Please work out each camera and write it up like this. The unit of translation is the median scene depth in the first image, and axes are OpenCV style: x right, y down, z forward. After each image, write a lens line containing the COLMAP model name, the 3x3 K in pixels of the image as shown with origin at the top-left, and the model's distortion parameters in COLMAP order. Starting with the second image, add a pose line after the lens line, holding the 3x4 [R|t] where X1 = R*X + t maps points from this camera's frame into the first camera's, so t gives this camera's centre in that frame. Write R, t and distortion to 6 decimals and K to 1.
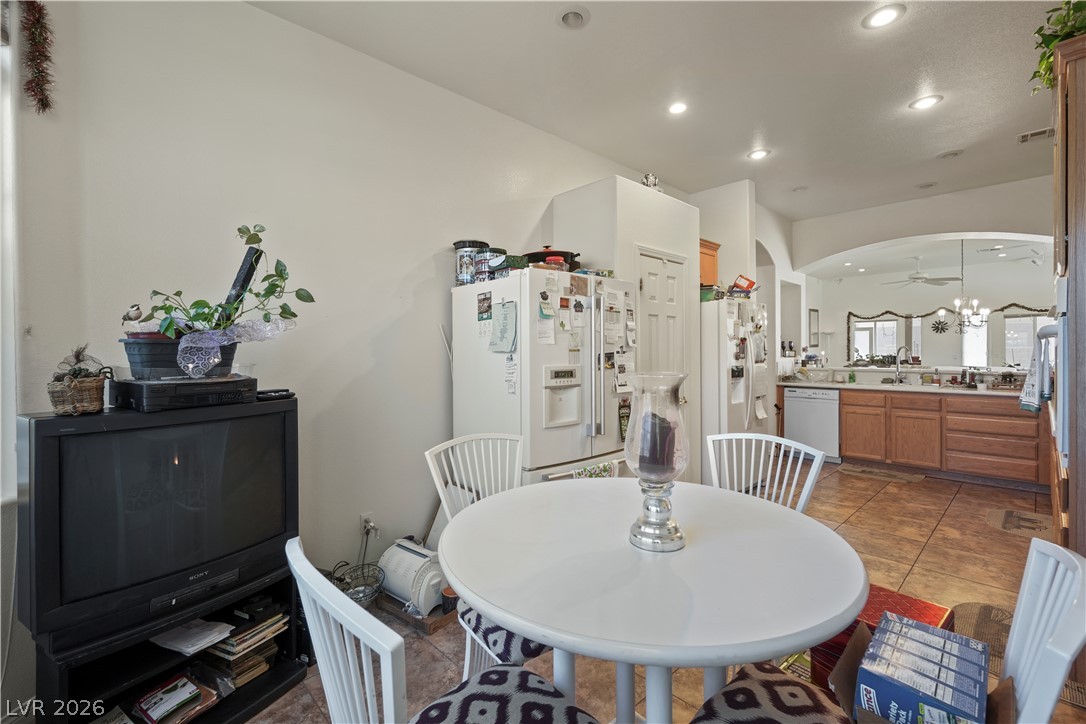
lens RADIAL K [[474.7, 0, 540.3], [0, 474.7, 352.5], [0, 0, 1]] dist [-0.006262, 0.000742]
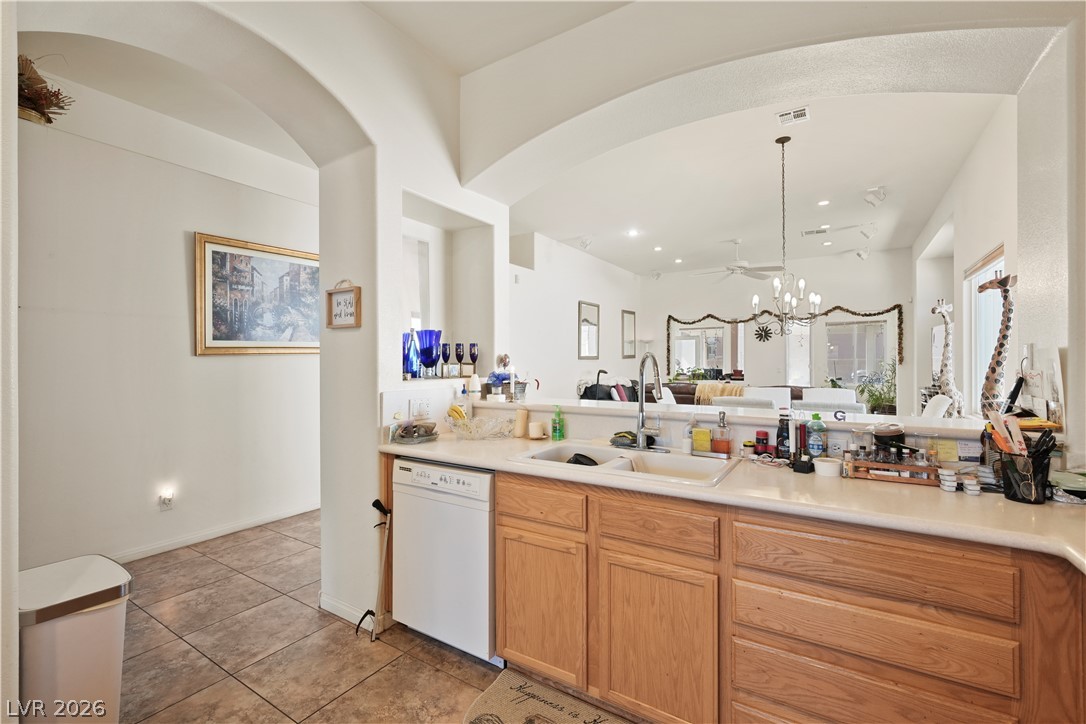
lens RADIAL K [[474.7, 0, 539.4], [0, 474.7, 362.7], [0, 0, 1]] dist [-0.006262, 0.000742]
pose [[0.969726, 0.000177, 0.244194, 0.531004], [0.000512, 0.999996, -0.002755, -0.003847], [-0.244193, 0.002796, 0.969723, 0.587218]]
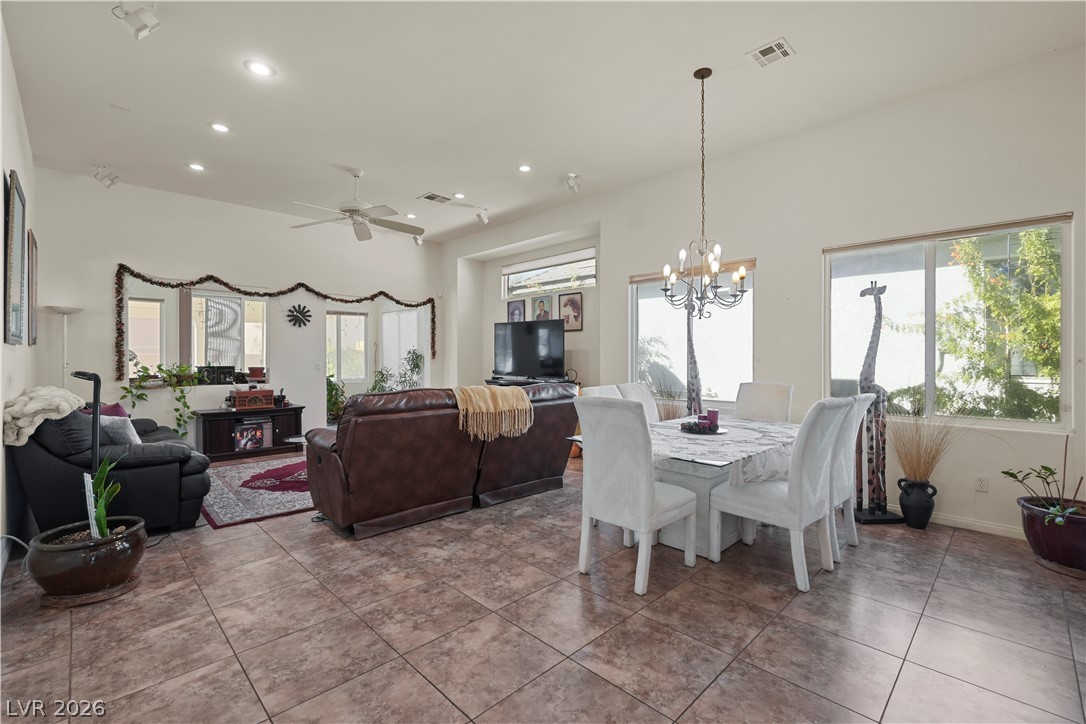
lens RADIAL K [[474.7, 0, 535.4], [0, 474.7, 361.2], [0, 0, 1]] dist [-0.006262, 0.000742]
pose [[-0.020663, -0.003426, 0.999781, 0.498889], [0.002704, 0.999990, 0.003482, 0.001145], [-0.999783, 0.002776, -0.020654, 1.440470]]
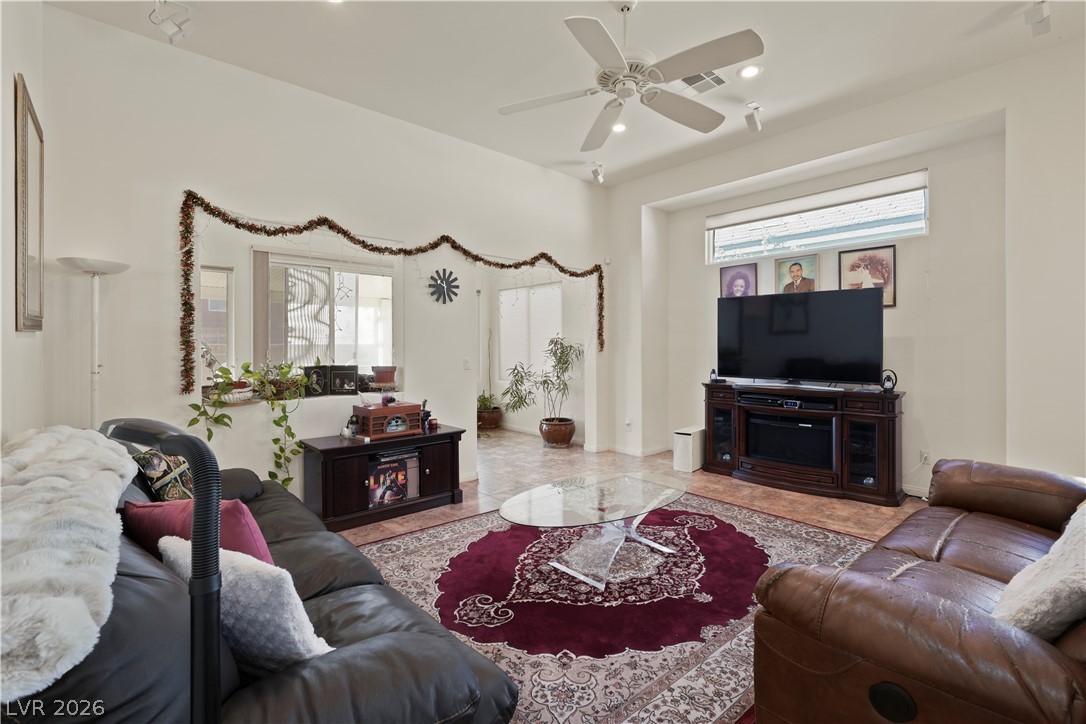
lens RADIAL K [[474.7, 0, 524.6], [0, 474.7, 348.9], [0, 0, 1]] dist [-0.006262, 0.000742]
pose [[0.032949, -0.000743, 0.999457, 0.936049], [0.004106, 0.999991, 0.000608, -0.008781], [-0.999449, 0.004084, 0.032951, 1.851866]]
